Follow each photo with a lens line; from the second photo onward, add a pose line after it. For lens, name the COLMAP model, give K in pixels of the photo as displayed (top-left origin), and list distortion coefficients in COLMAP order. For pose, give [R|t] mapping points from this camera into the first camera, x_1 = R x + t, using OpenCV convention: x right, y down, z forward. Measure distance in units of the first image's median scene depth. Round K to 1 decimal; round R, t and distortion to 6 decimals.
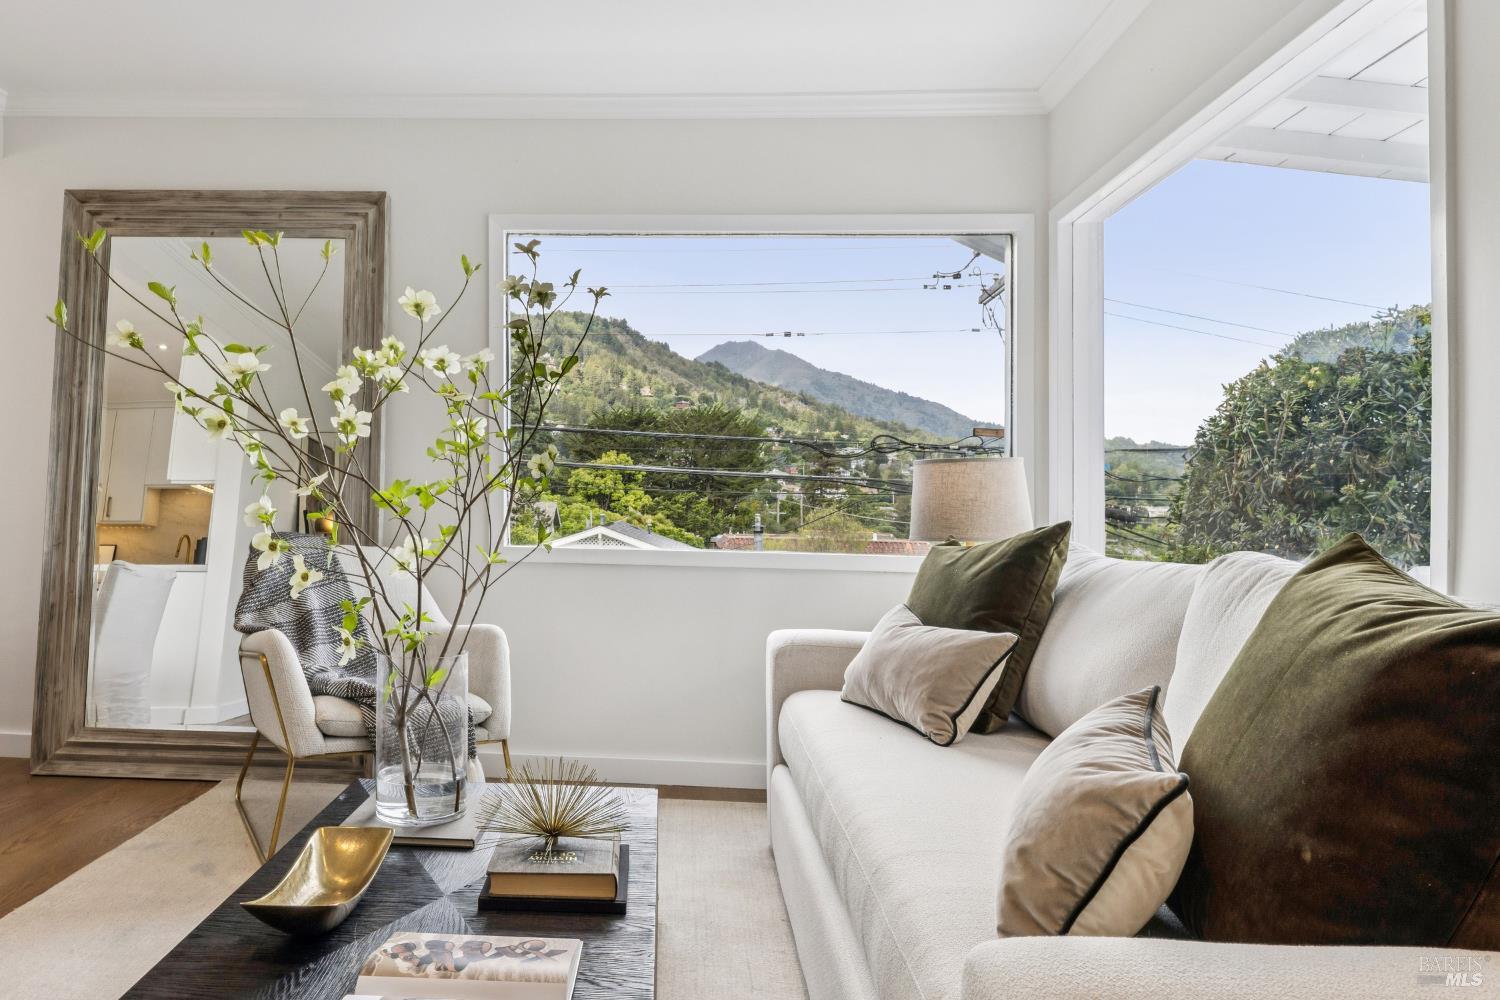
lens RADIAL K [[983.8, 0, 658.7], [0, 983.8, 462.0], [0, 0, 1]] dist [0.003739, -0.001524]
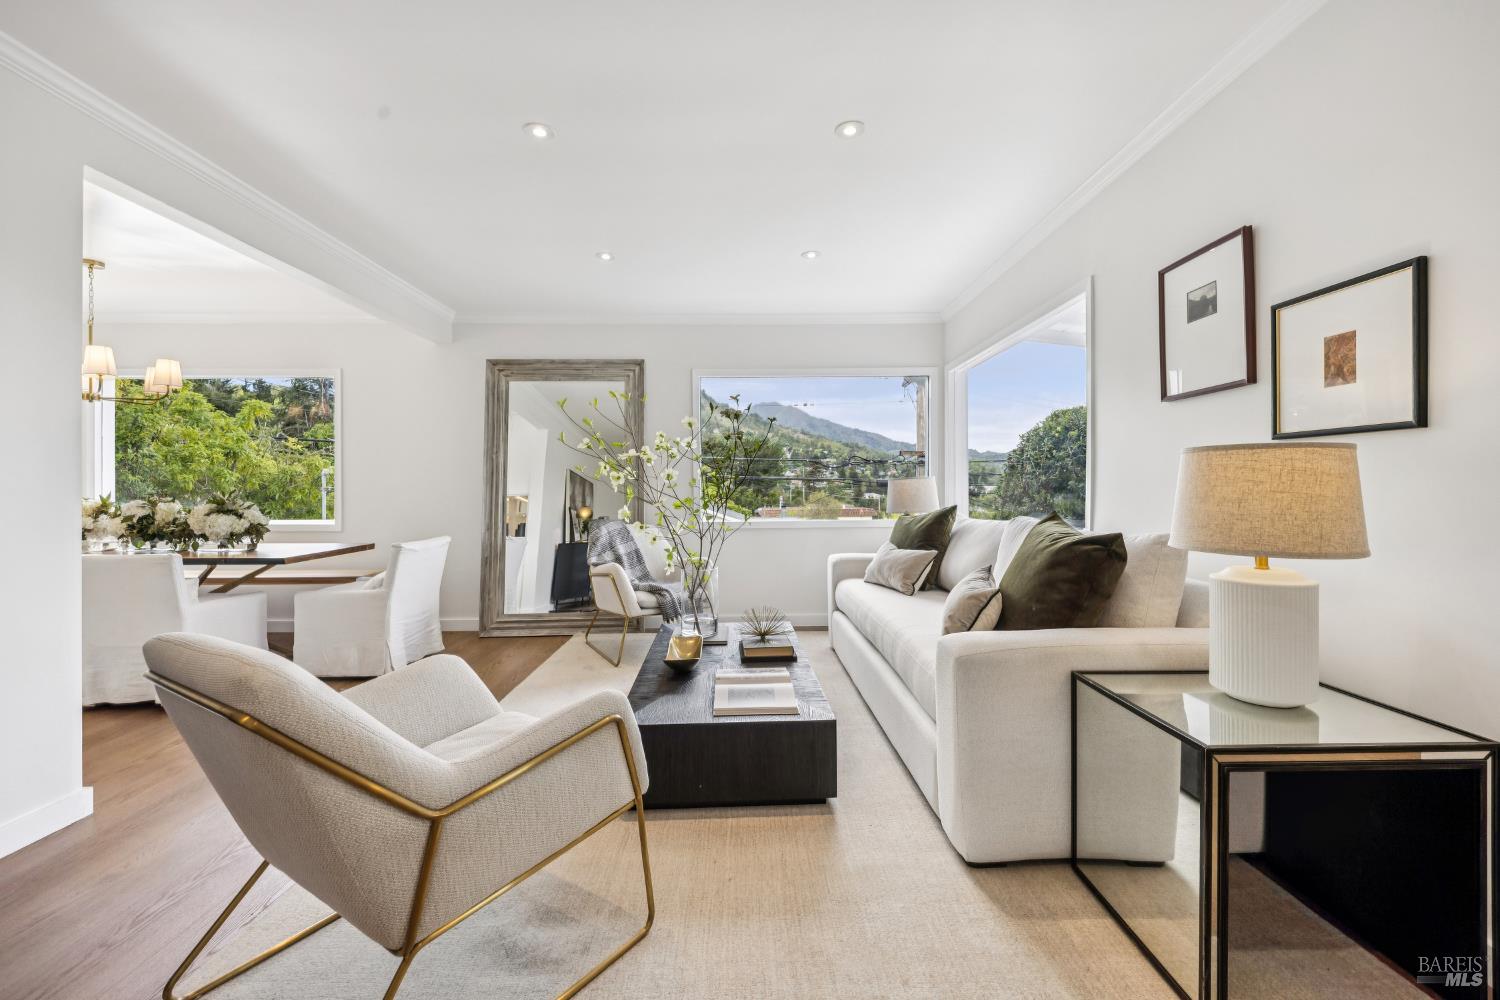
lens RADIAL K [[592.4, 0, 752.7], [0, 592.4, 502.8], [0, 0, 1]] dist [0.001004, -0.000375]
pose [[0.995594, -0.033866, 0.087435, -0.170575], [0.027835, 0.997207, 0.069305, -0.047660], [-0.089538, -0.066566, 0.993756, -0.332795]]
